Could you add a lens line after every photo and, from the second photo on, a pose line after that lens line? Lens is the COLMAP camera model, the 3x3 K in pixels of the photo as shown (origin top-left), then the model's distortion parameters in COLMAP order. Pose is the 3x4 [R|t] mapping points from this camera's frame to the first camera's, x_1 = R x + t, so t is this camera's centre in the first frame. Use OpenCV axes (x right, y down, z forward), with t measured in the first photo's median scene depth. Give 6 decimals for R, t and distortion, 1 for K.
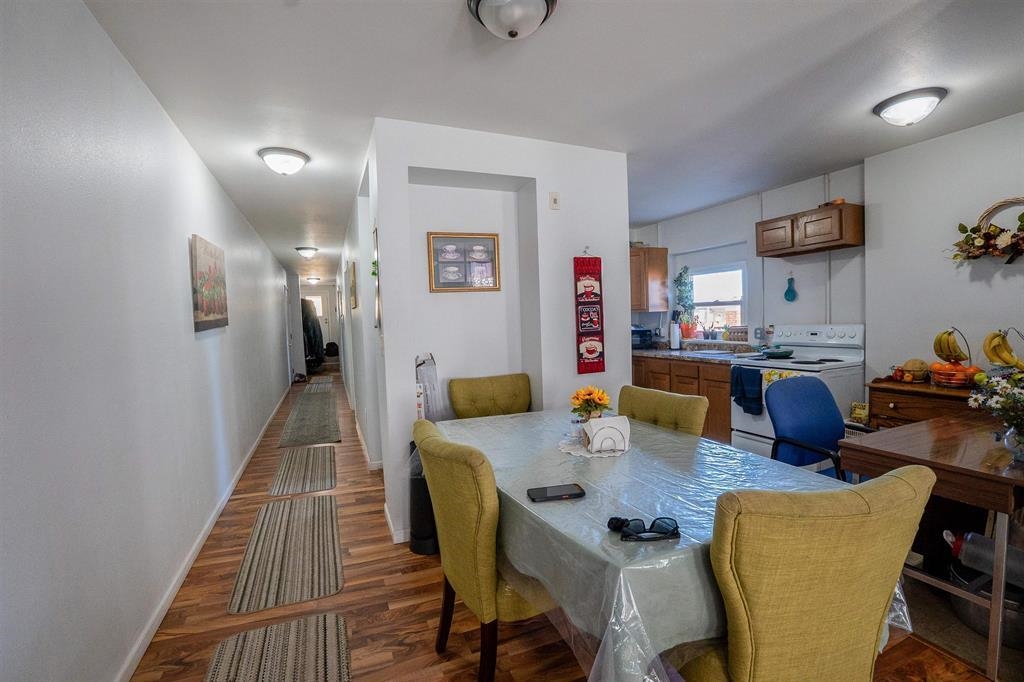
lens RADIAL K [[447.5, 0, 512.2], [0, 447.5, 340.0], [0, 0, 1]] dist [-0.018601, -0.000076]
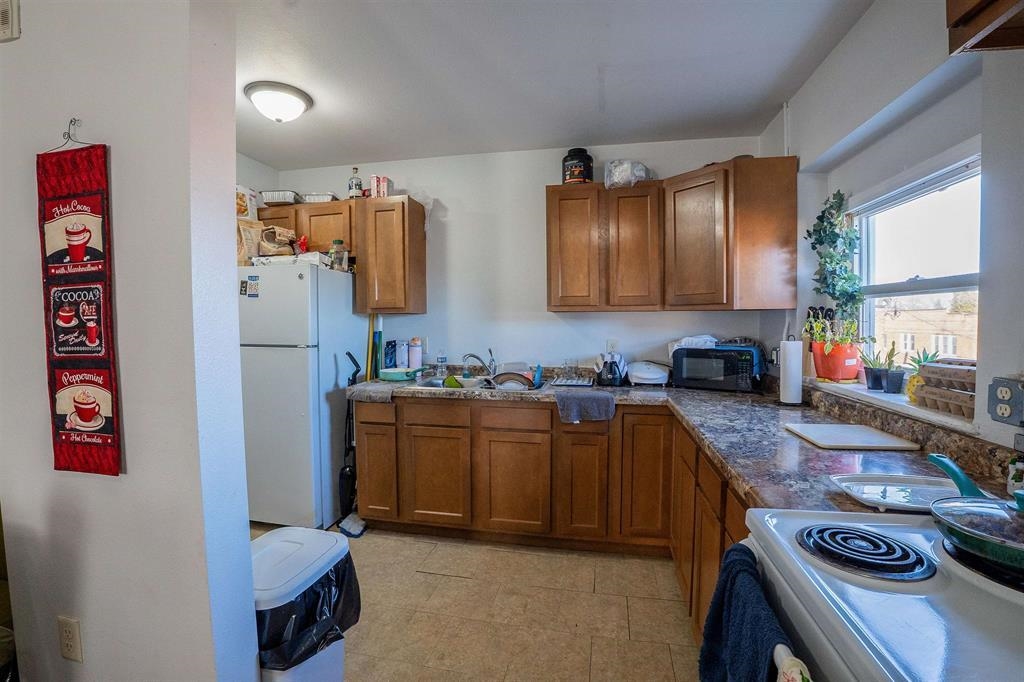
lens RADIAL K [[447.5, 0, 509.7], [0, 447.5, 338.9], [0, 0, 1]] dist [-0.018601, -0.000076]
pose [[0.820498, 0.049612, -0.569493, 0.653602], [-0.046812, 0.998712, 0.019560, -0.057036], [0.569730, 0.010610, 0.821763, 0.904120]]
